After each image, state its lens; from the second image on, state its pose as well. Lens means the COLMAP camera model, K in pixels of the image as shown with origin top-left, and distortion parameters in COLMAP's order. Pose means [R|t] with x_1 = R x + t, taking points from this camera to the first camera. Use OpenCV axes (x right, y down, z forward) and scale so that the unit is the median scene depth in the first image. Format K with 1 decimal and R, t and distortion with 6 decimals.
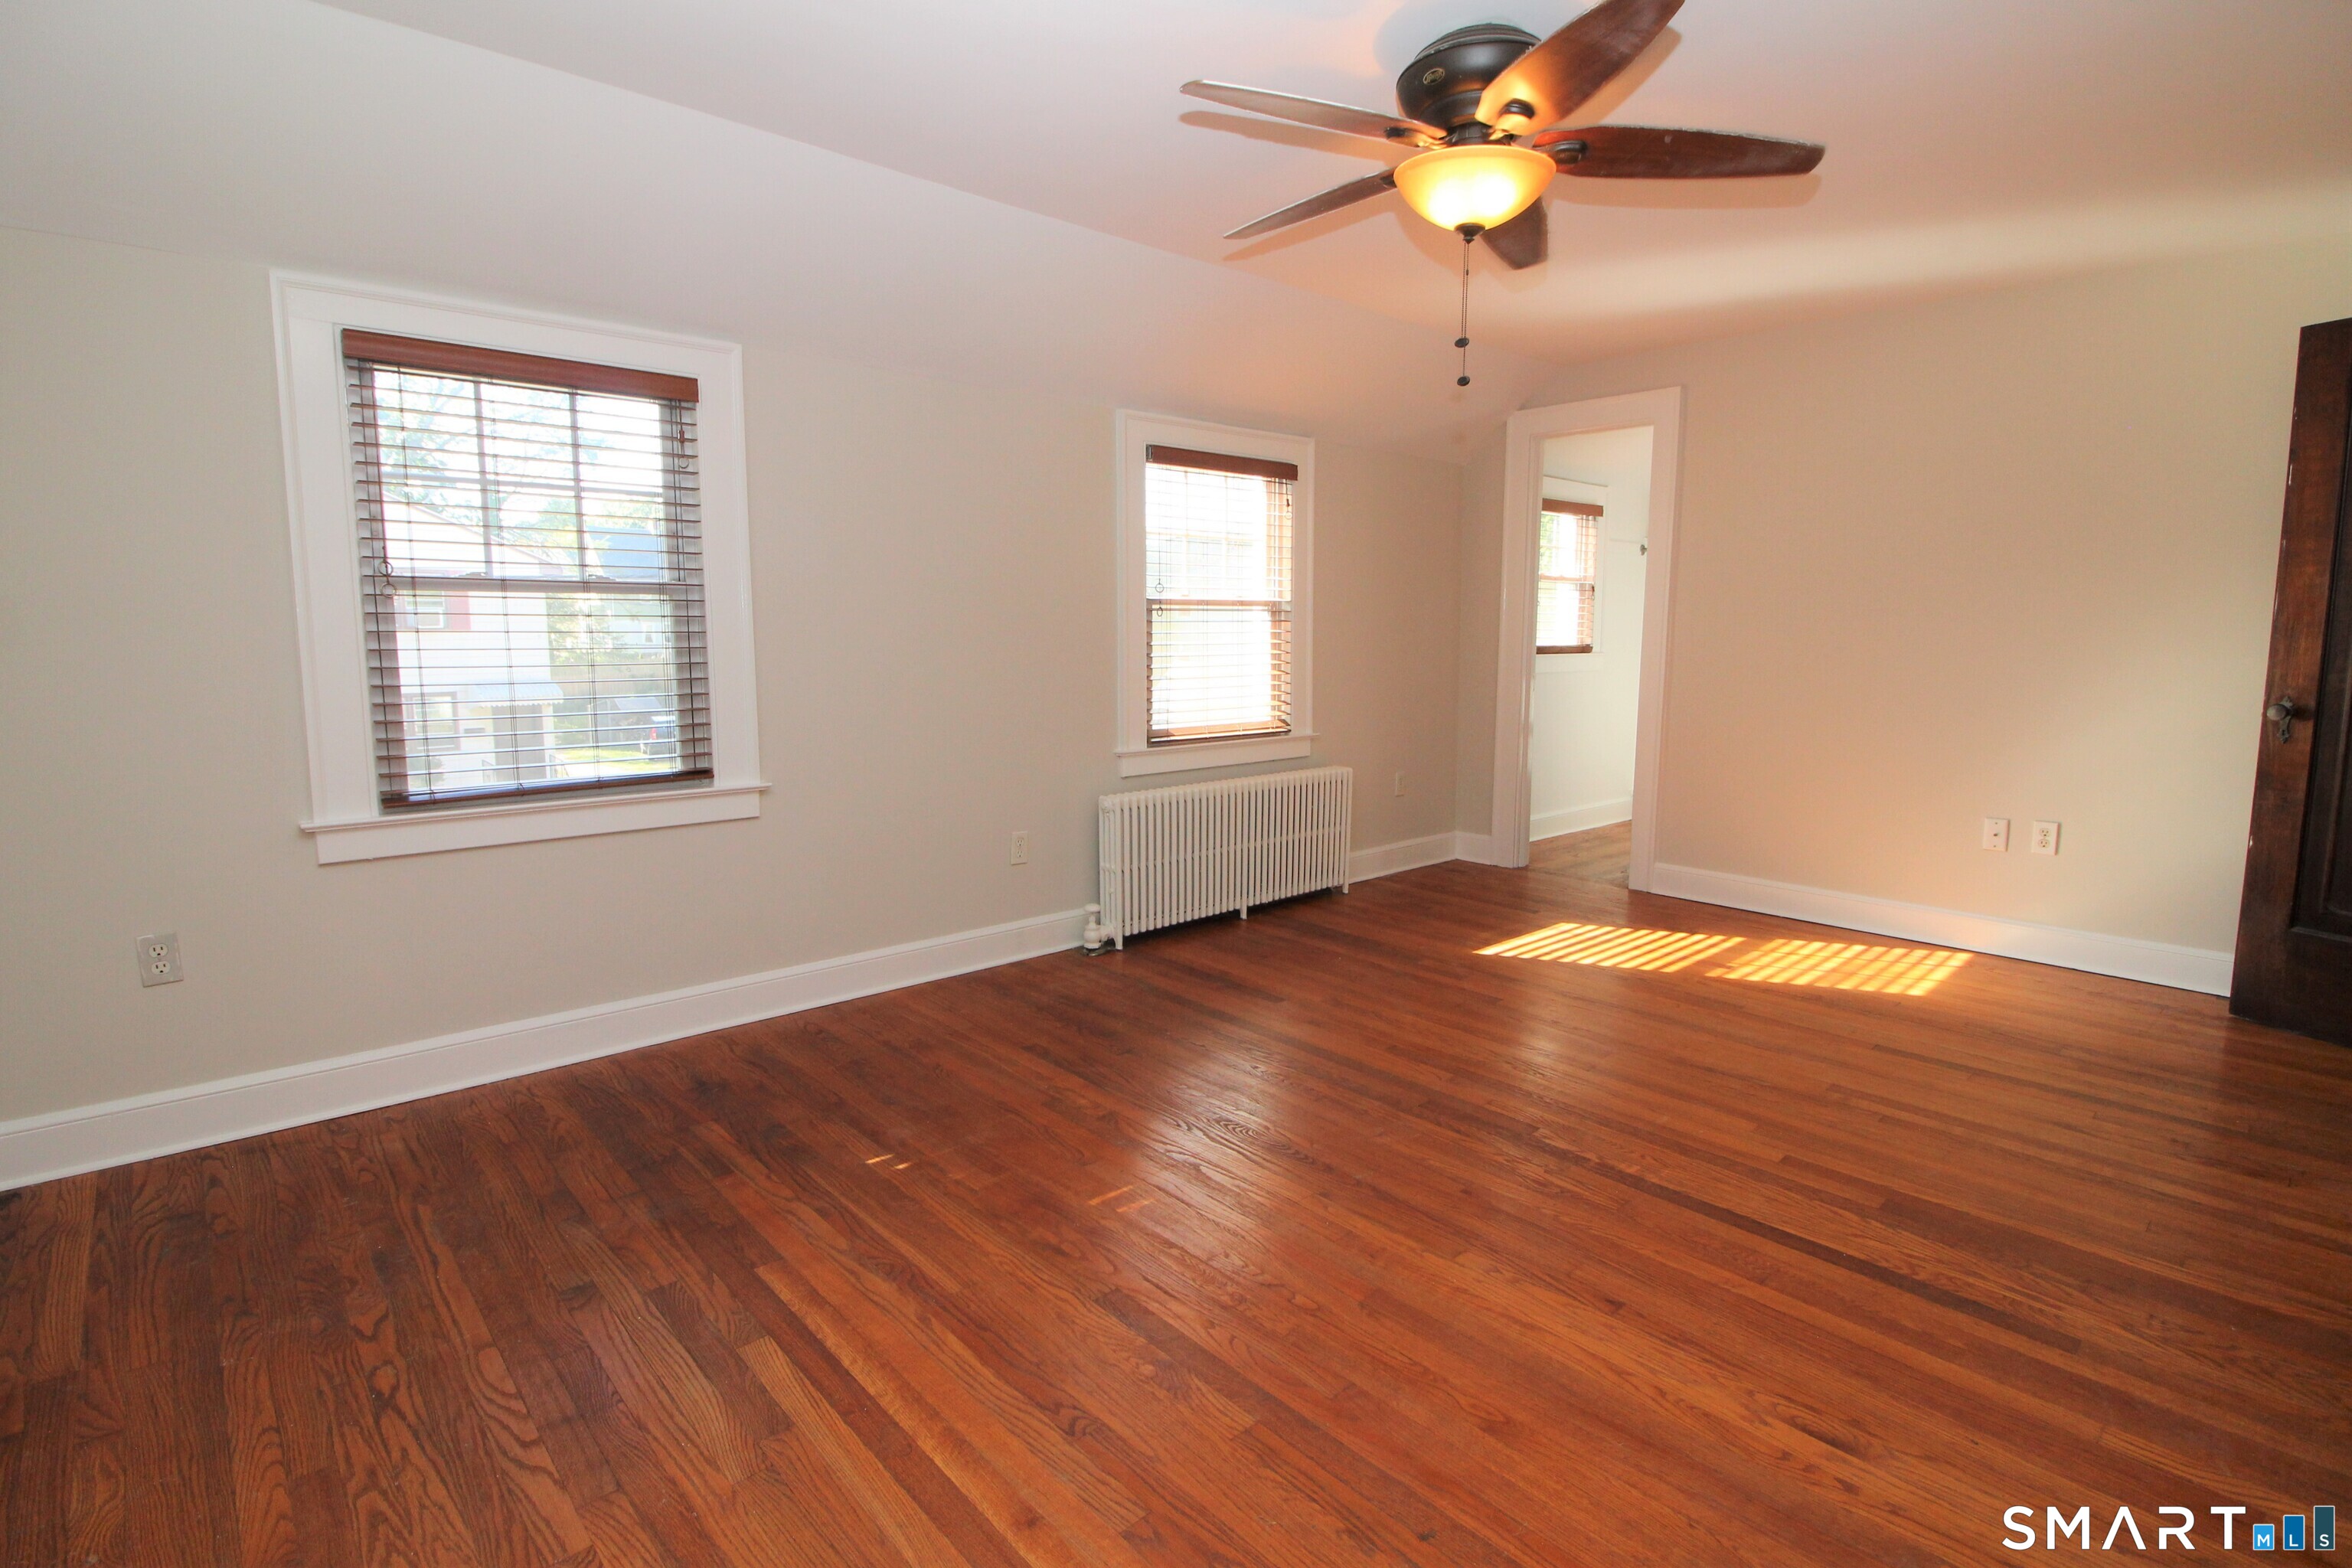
lens RADIAL K [[1084.5, 0, 1182.2], [0, 1084.5, 780.2], [0, 0, 1]] dist [-0.007415, -0.008788]
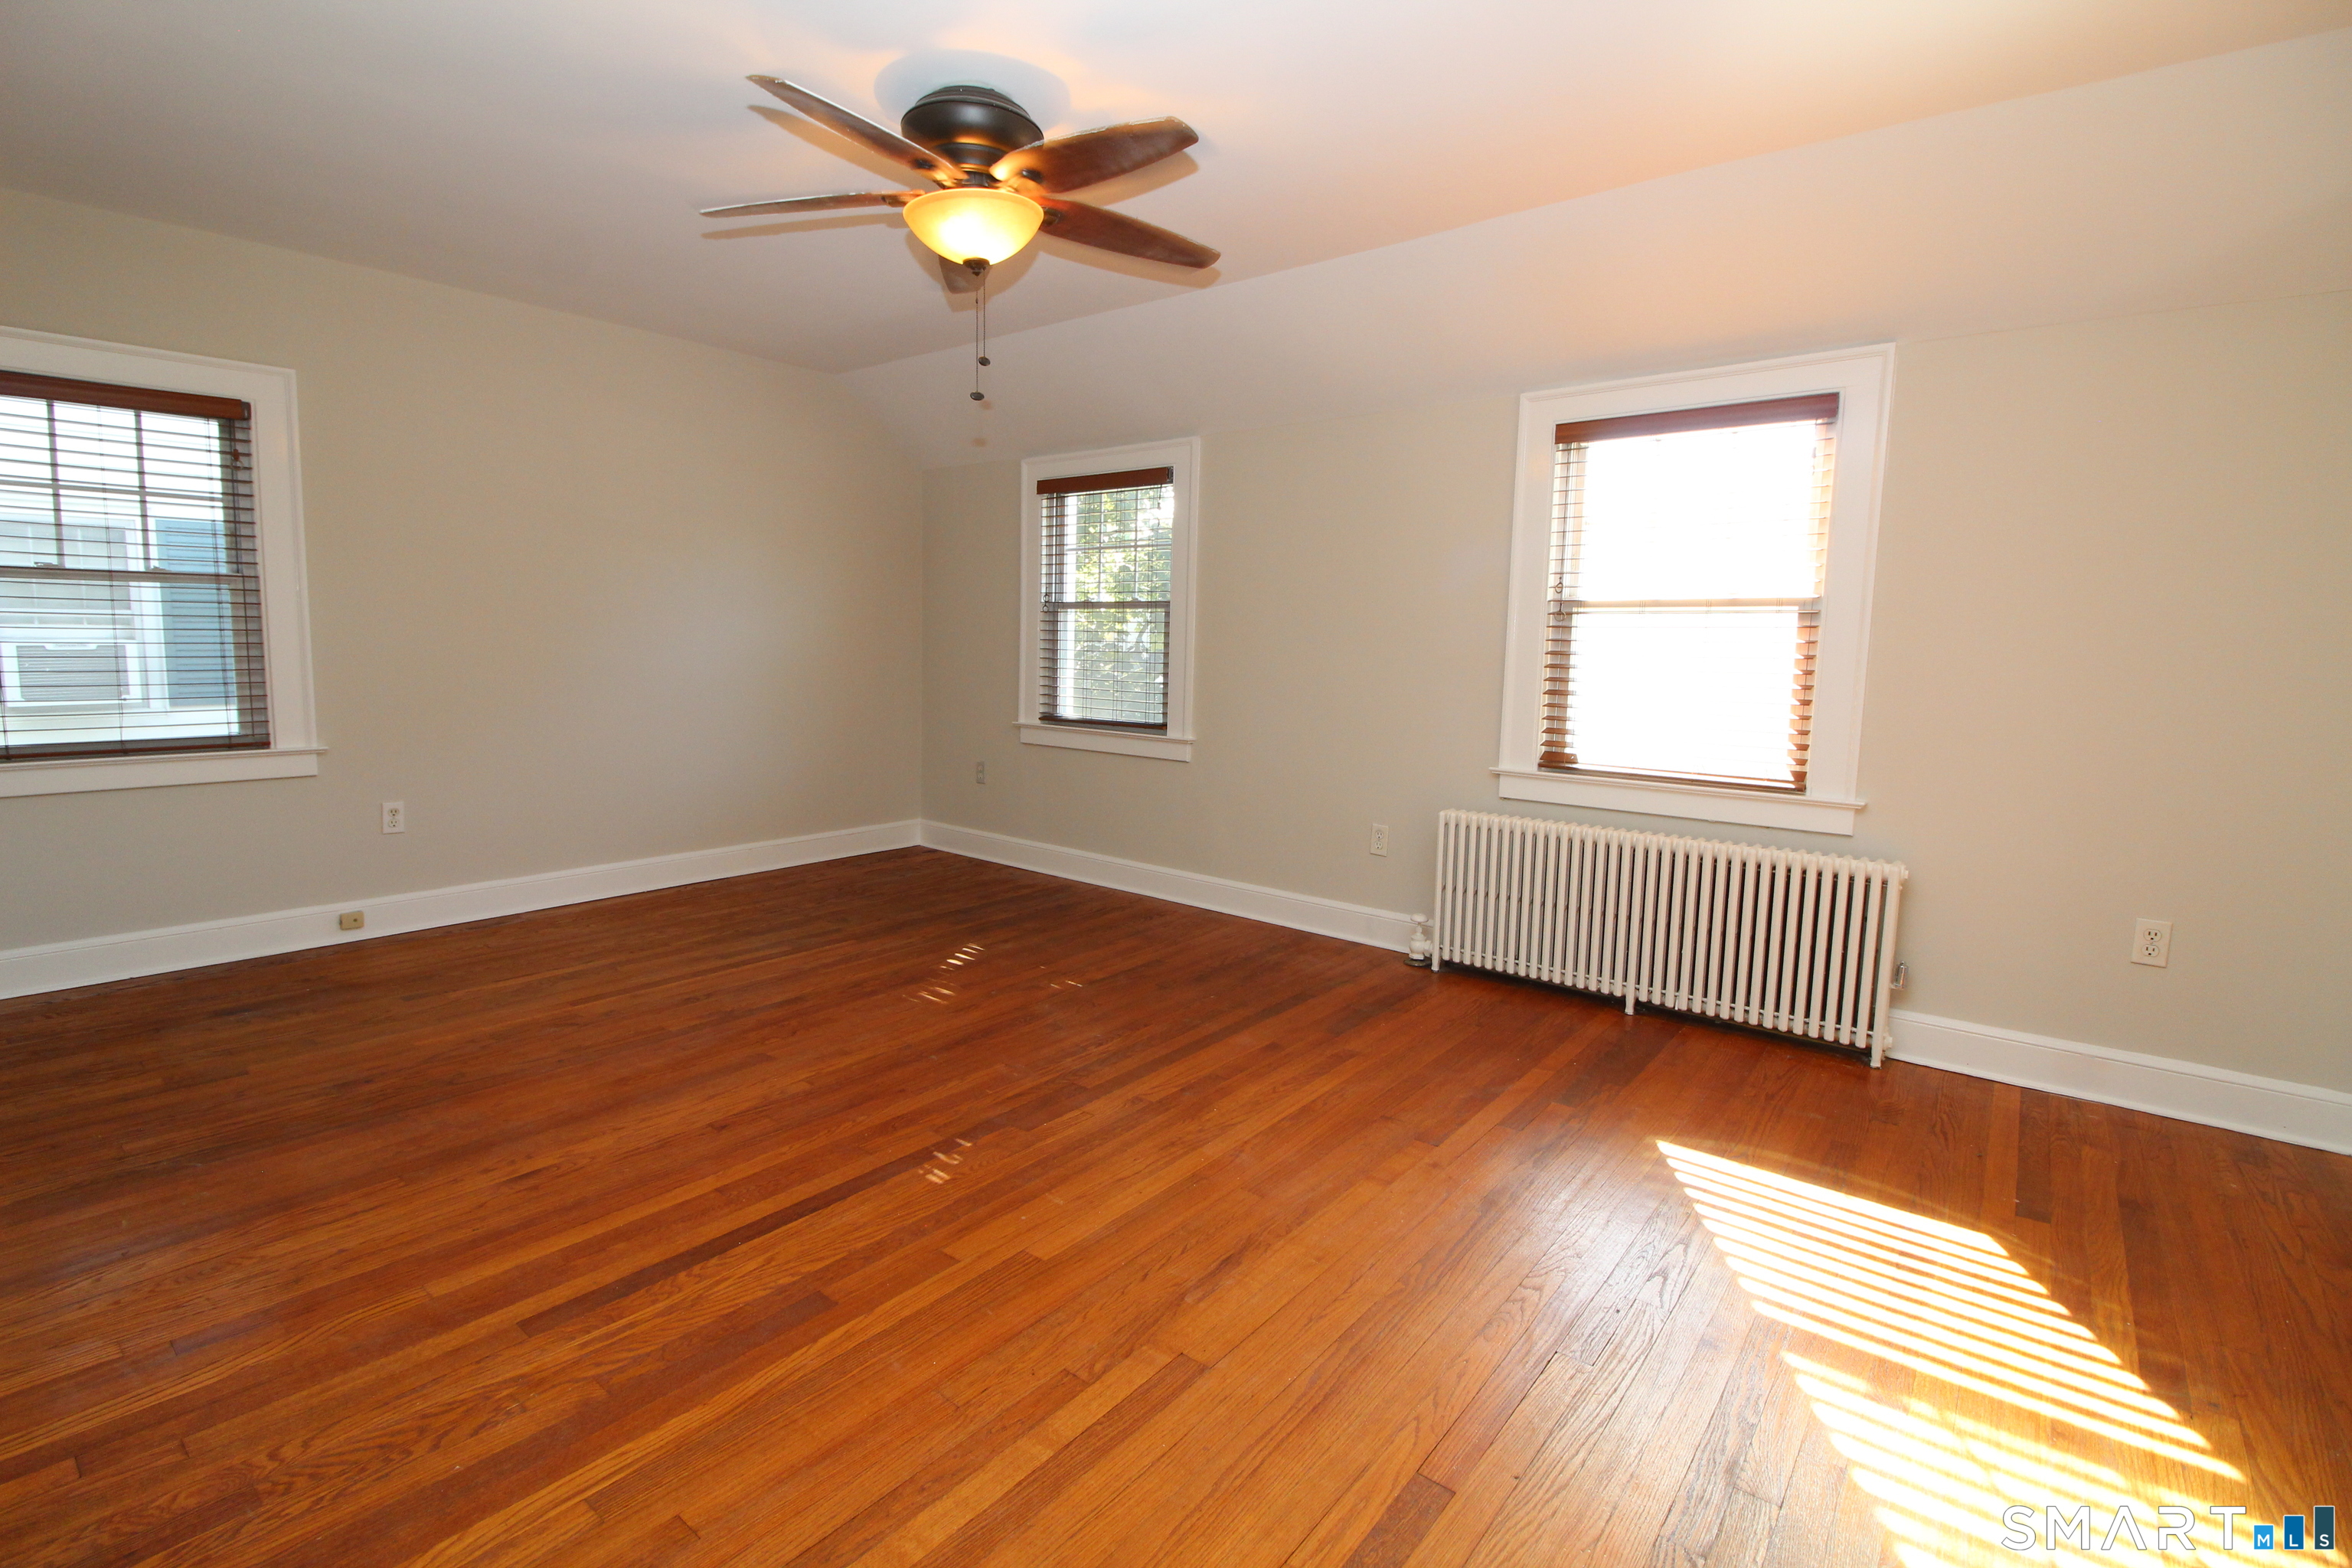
lens RADIAL K [[1084.5, 0, 1186.2], [0, 1084.5, 775.6], [0, 0, 1]] dist [-0.007415, -0.008788]
pose [[0.169527, 0.119840, -0.978212, 1.074064], [-0.159741, 0.982795, 0.092718, -0.085277], [0.972493, 0.140542, 0.185754, 0.781788]]
